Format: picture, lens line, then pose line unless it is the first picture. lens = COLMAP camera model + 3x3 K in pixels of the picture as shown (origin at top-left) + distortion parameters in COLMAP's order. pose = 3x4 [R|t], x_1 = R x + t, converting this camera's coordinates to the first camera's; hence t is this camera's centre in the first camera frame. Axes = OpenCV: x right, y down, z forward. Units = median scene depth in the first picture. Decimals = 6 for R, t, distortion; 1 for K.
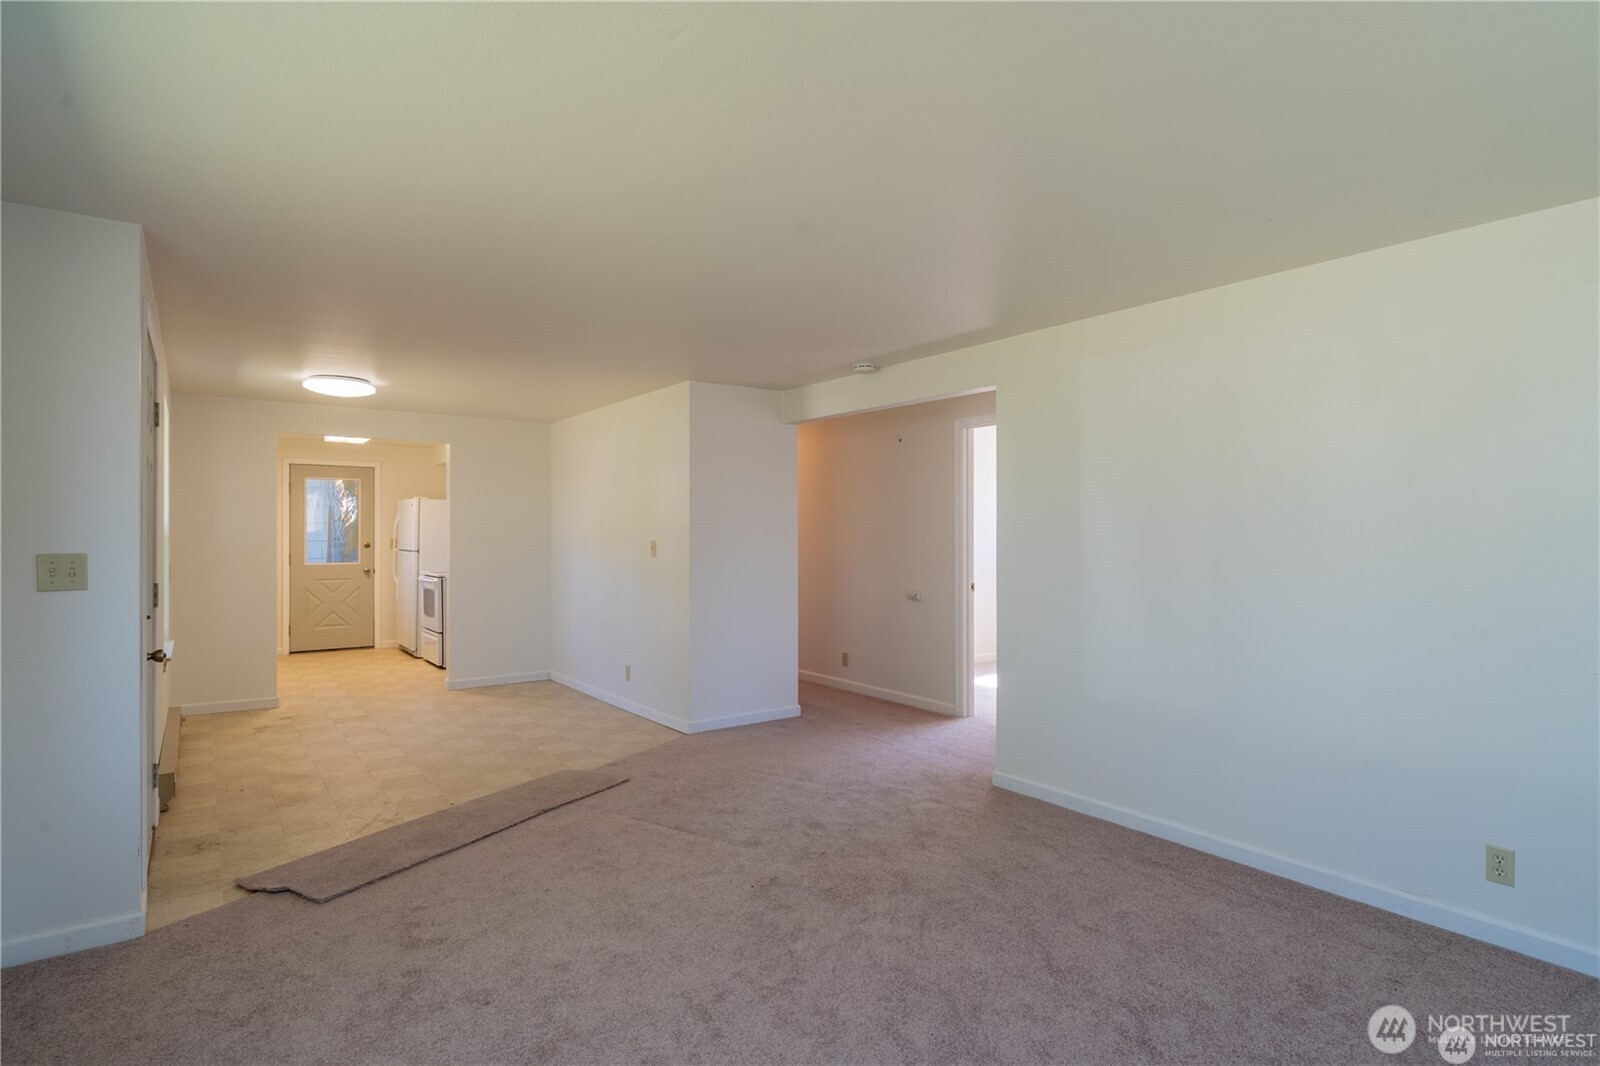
lens RADIAL K [[848.2, 0, 802.0], [0, 848.2, 541.7], [0, 0, 1]] dist [-0.001413, -0.002386]
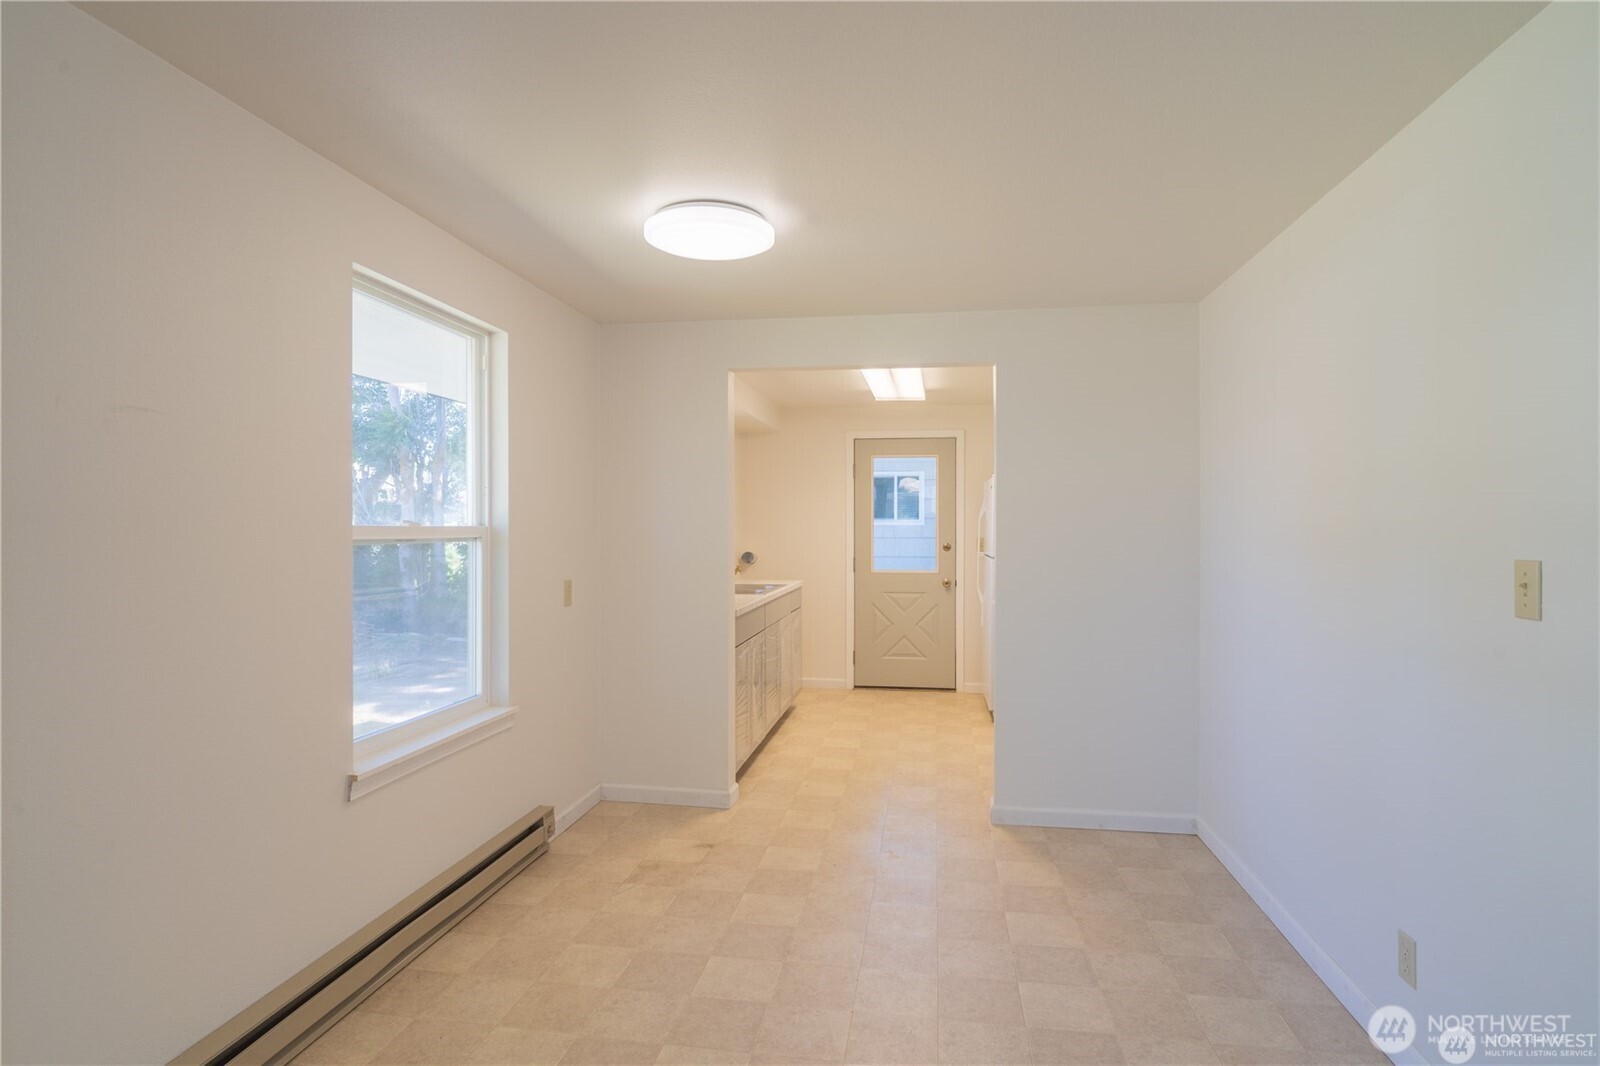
lens RADIAL K [[848.2, 0, 797.1], [0, 848.2, 528.5], [0, 0, 1]] dist [-0.001413, -0.002386]
pose [[0.704971, -0.000250, -0.709236, -0.129193], [-0.007325, 0.999944, -0.007633, -0.006917], [0.709199, 0.010576, 0.704929, 0.555581]]
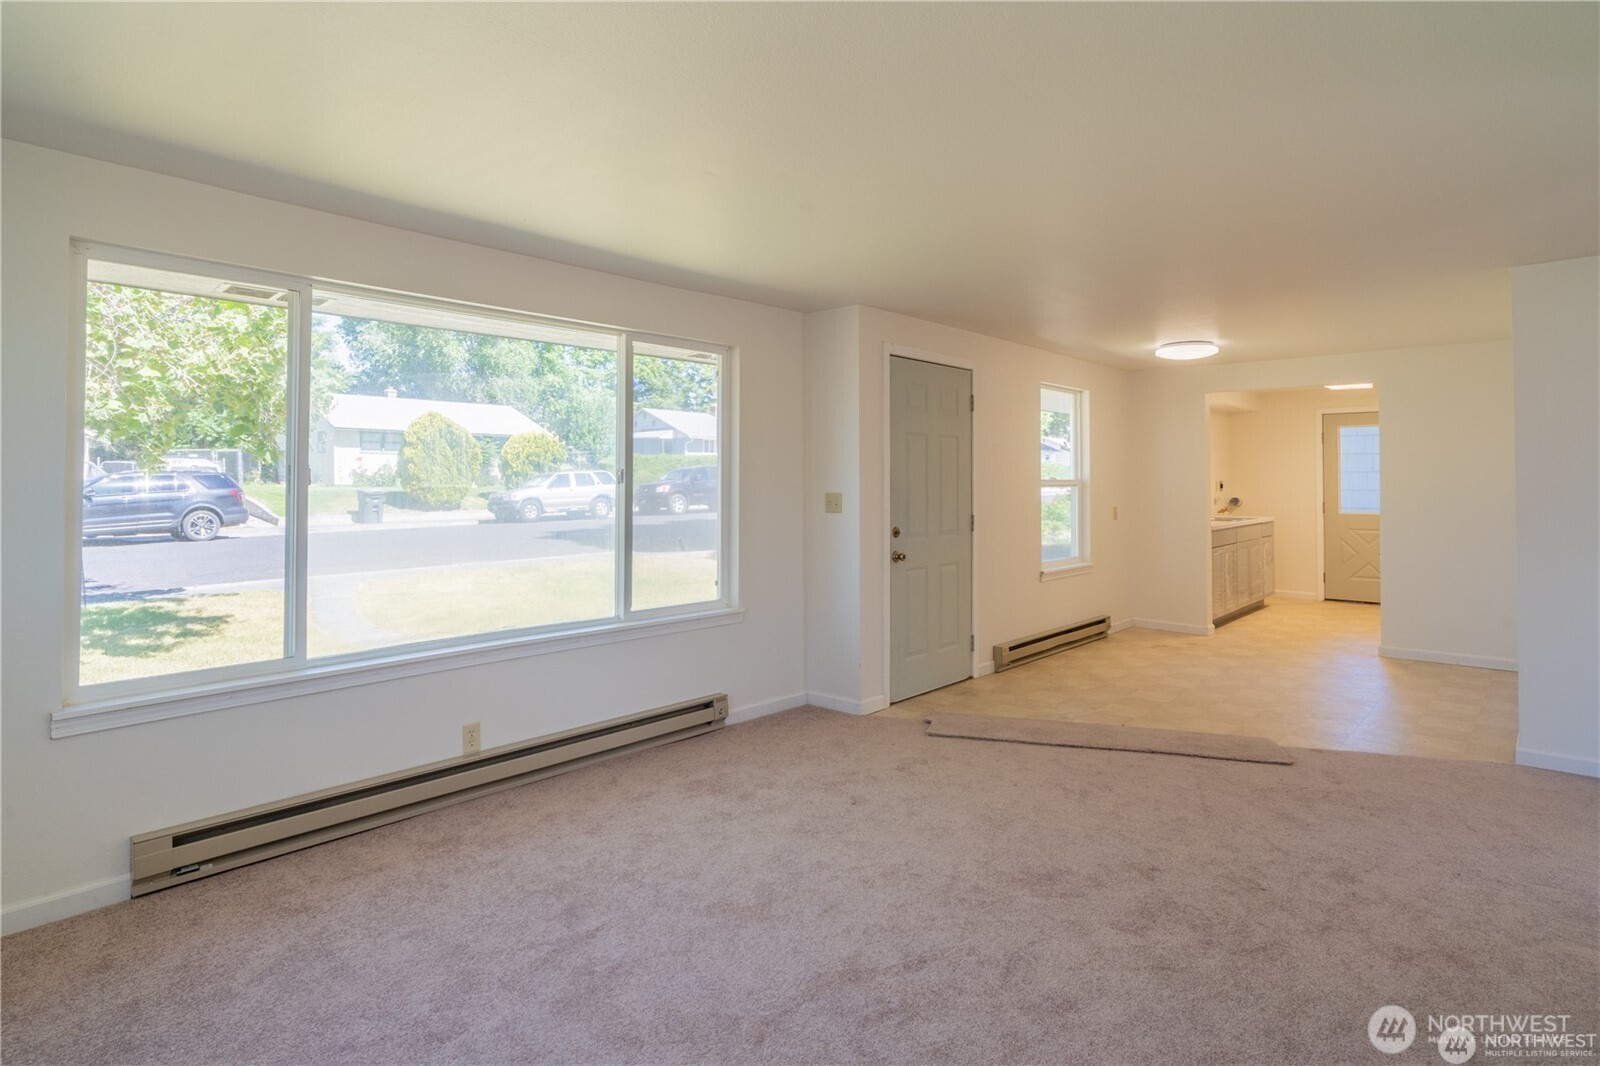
lens RADIAL K [[848.2, 0, 772.3], [0, 848.2, 467.4], [0, 0, 1]] dist [-0.001413, -0.002386]
pose [[0.184001, -0.015935, -0.982797, 0.368197], [-0.010079, 0.999785, -0.018097, -0.003261], [0.982874, 0.013235, 0.183801, 0.203768]]
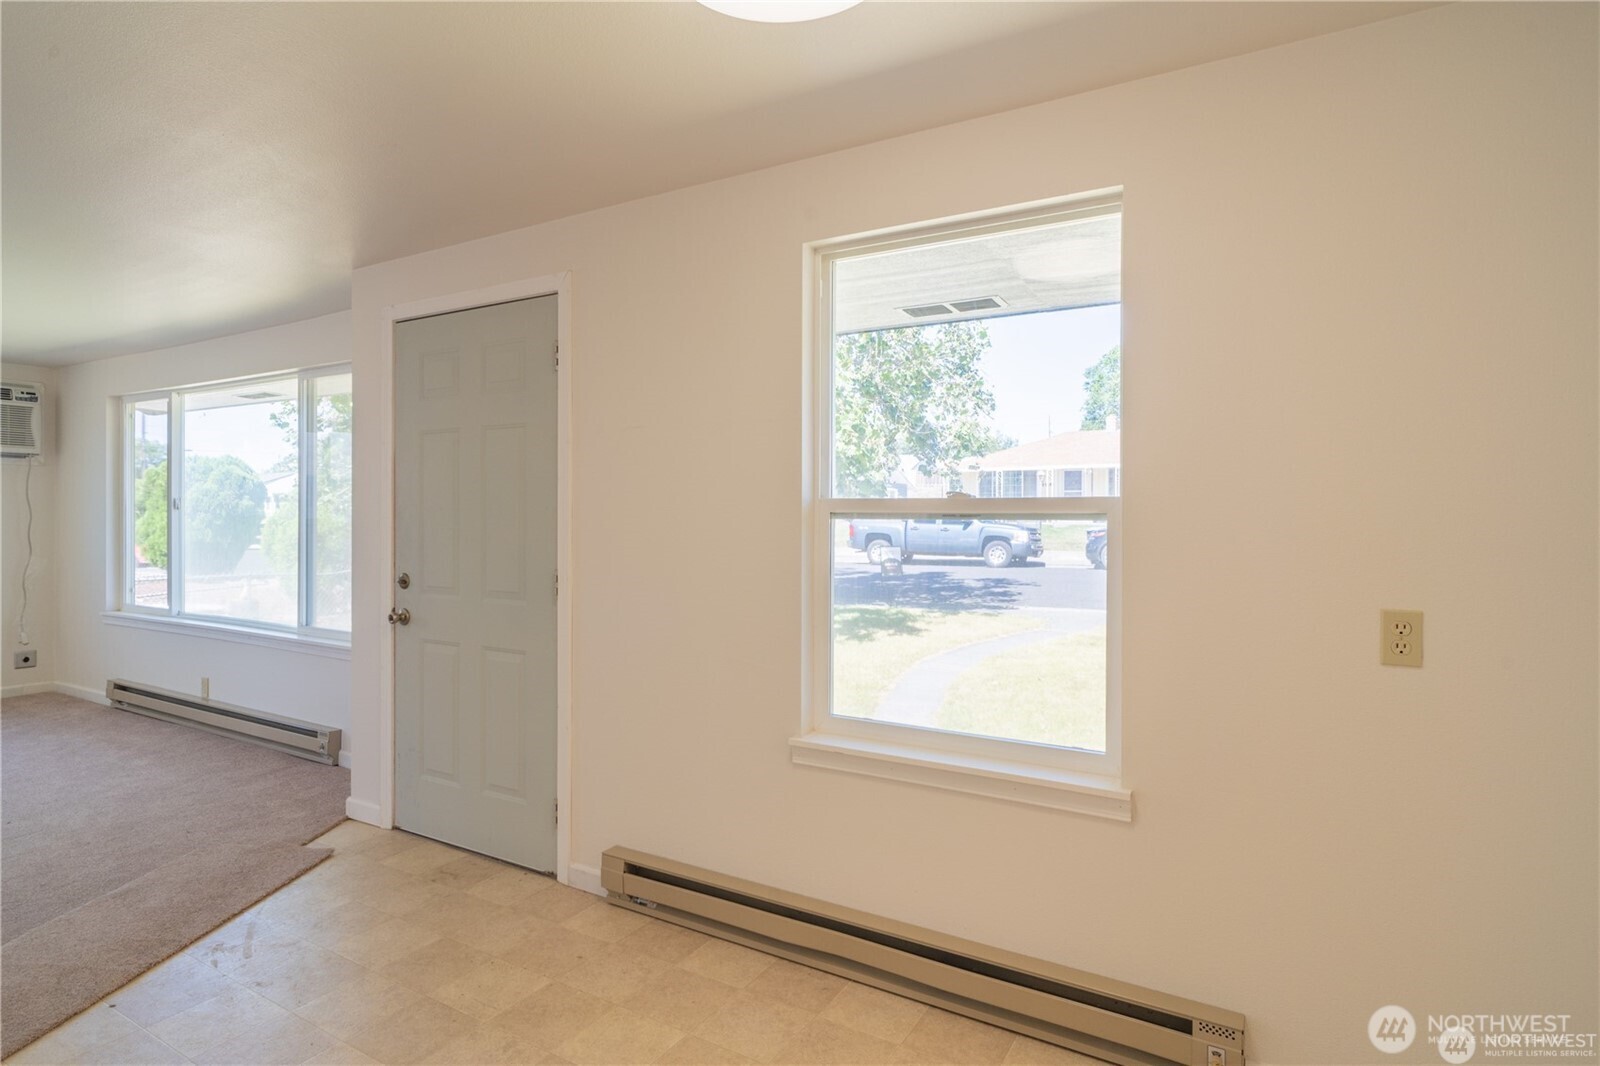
lens RADIAL K [[848.2, 0, 799.3], [0, 848.2, 518.6], [0, 0, 1]] dist [-0.001413, -0.002386]
pose [[-0.915119, -0.001018, -0.403184, -0.362473], [-0.007306, 0.999874, 0.014058, -0.007160], [0.403119, 0.015810, -0.915011, 1.011751]]
